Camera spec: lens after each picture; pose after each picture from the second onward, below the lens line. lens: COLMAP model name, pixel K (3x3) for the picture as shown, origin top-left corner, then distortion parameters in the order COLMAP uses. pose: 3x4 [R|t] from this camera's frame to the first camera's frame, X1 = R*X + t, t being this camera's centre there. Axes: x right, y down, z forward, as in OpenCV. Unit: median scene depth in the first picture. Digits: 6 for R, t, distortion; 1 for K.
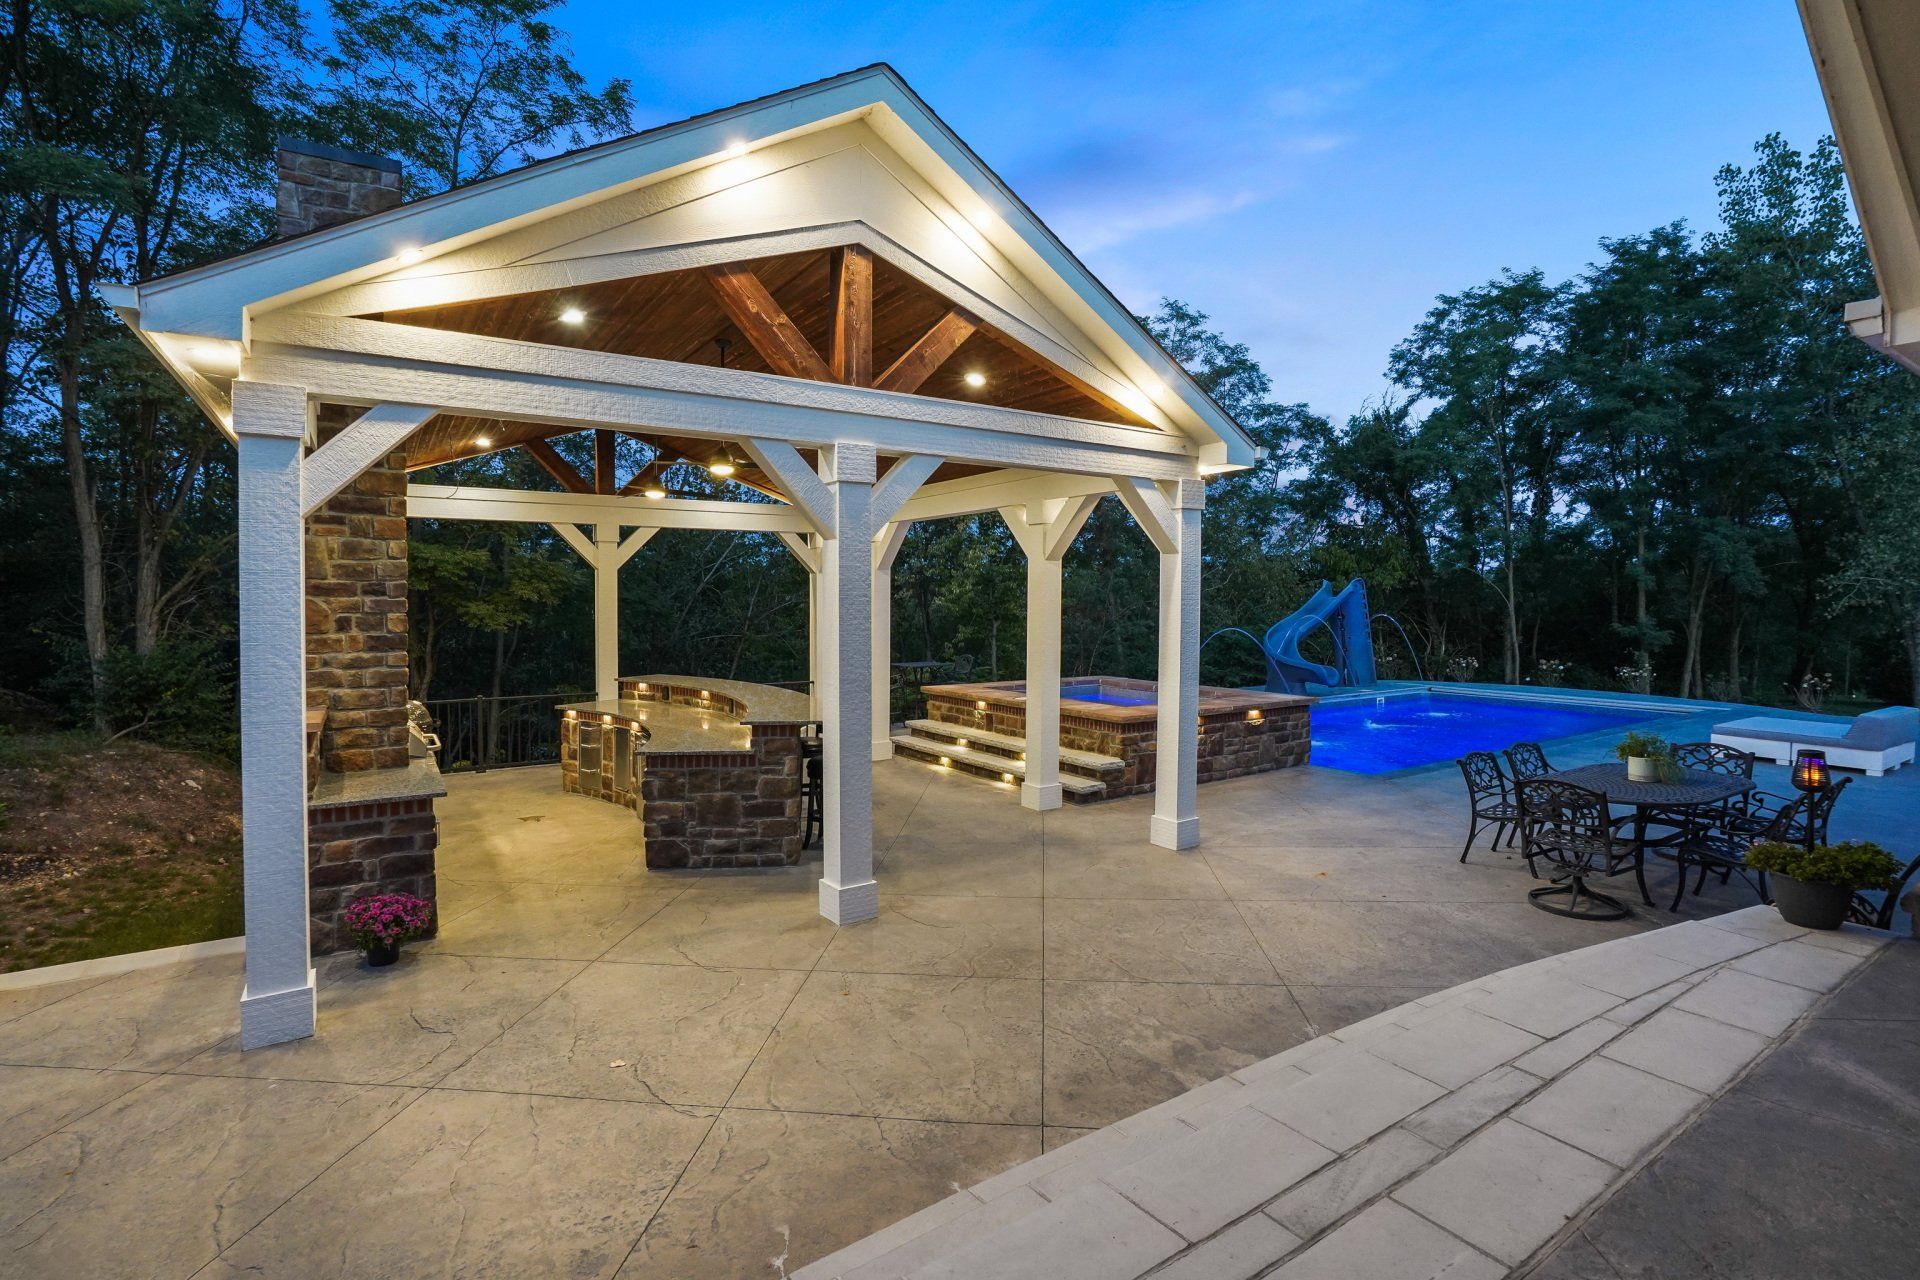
lens RADIAL K [[908.1, 0, 966.3], [0, 908.1, 621.7], [0, 0, 1]] dist [-0.050706, 0.017025]
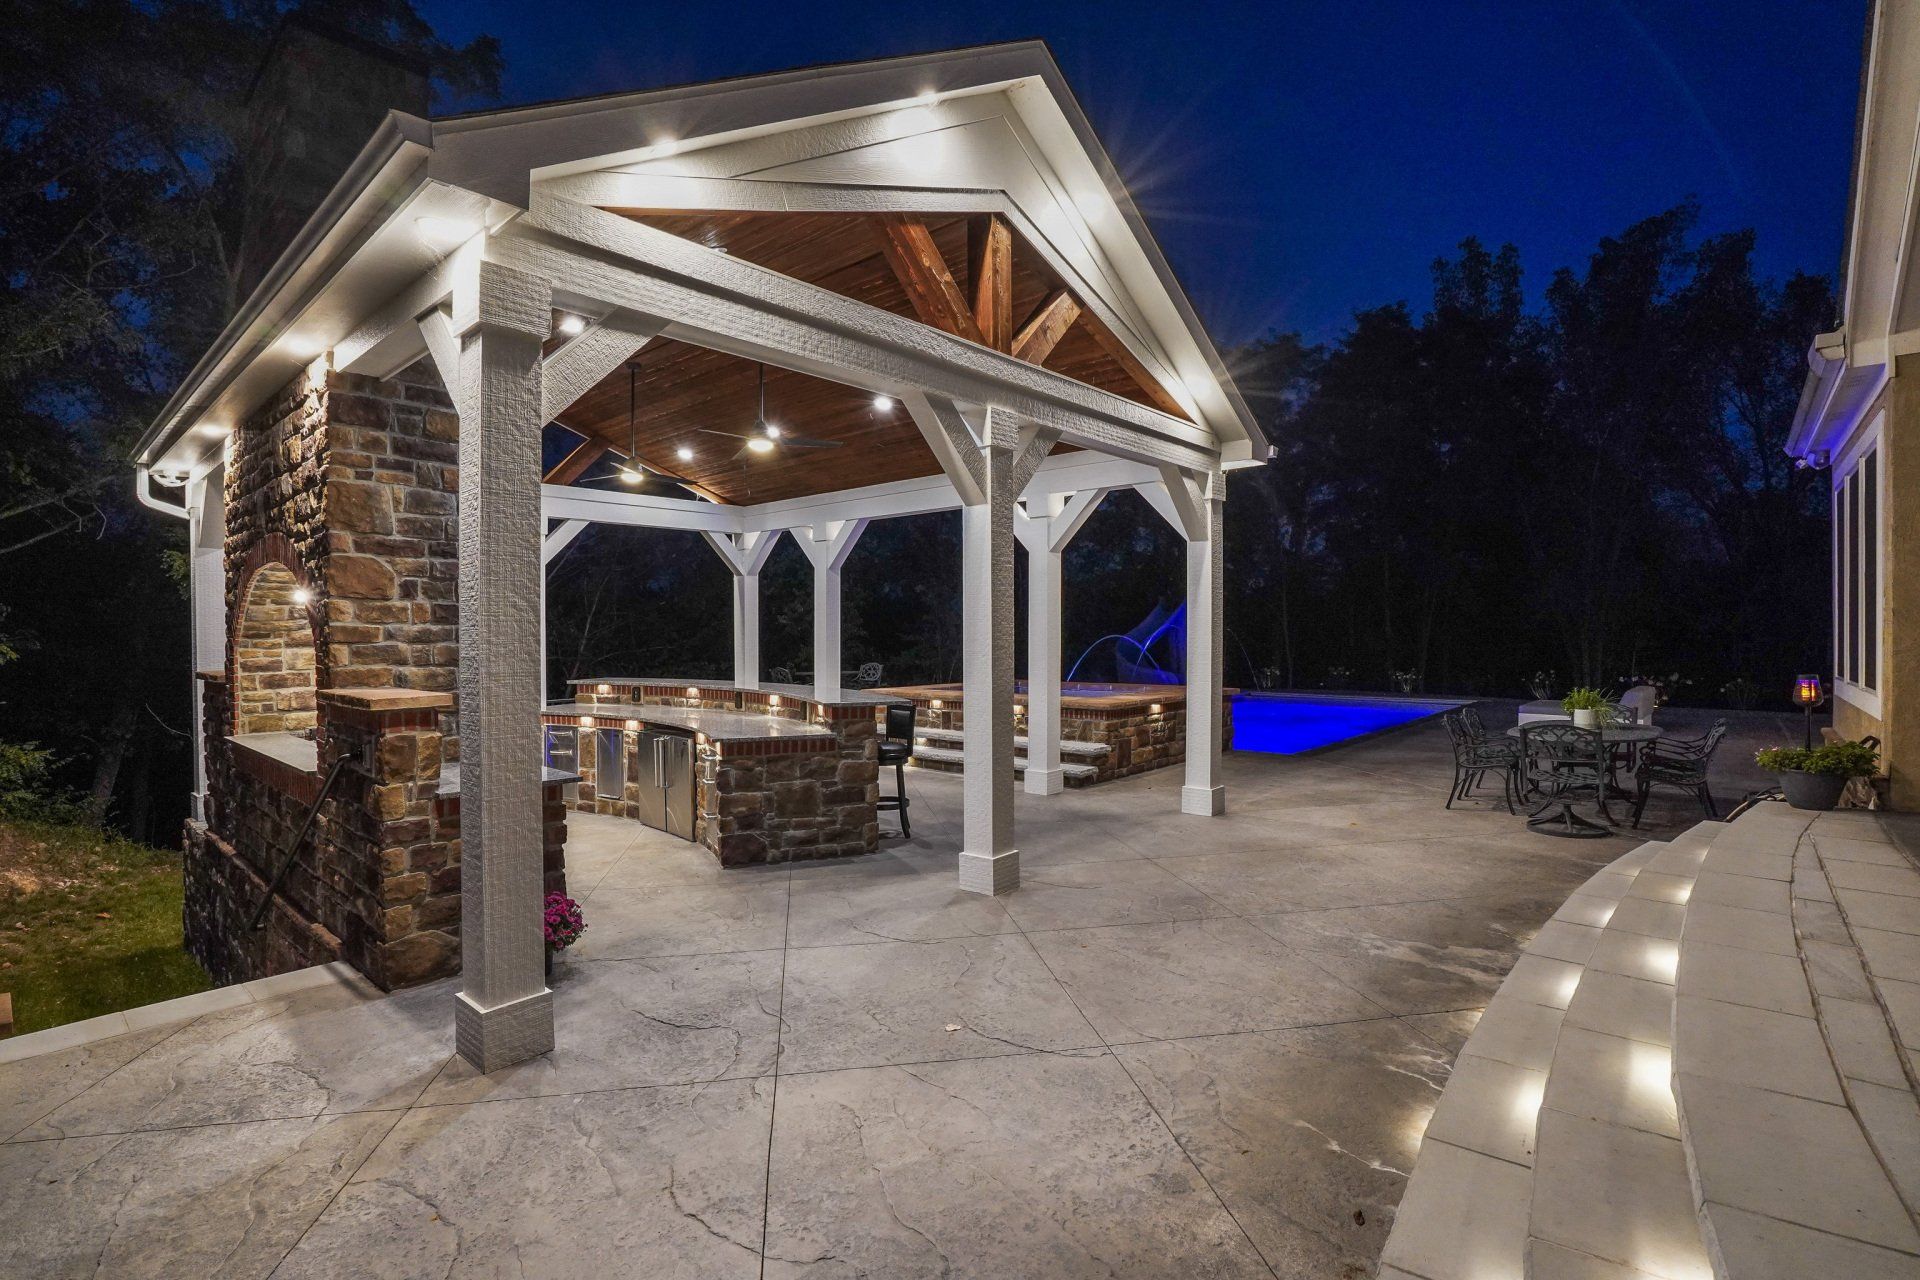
lens RADIAL K [[899.9, 0, 960.0], [0, 899.9, 640.0], [0, 0, 1]] dist [-0.058928, 0.023988]
pose [[0.965167, -0.008705, 0.261488, -0.413478], [0.013189, 0.999794, -0.015397, 0.069529], [-0.261300, 0.018310, 0.965084, 0.059439]]
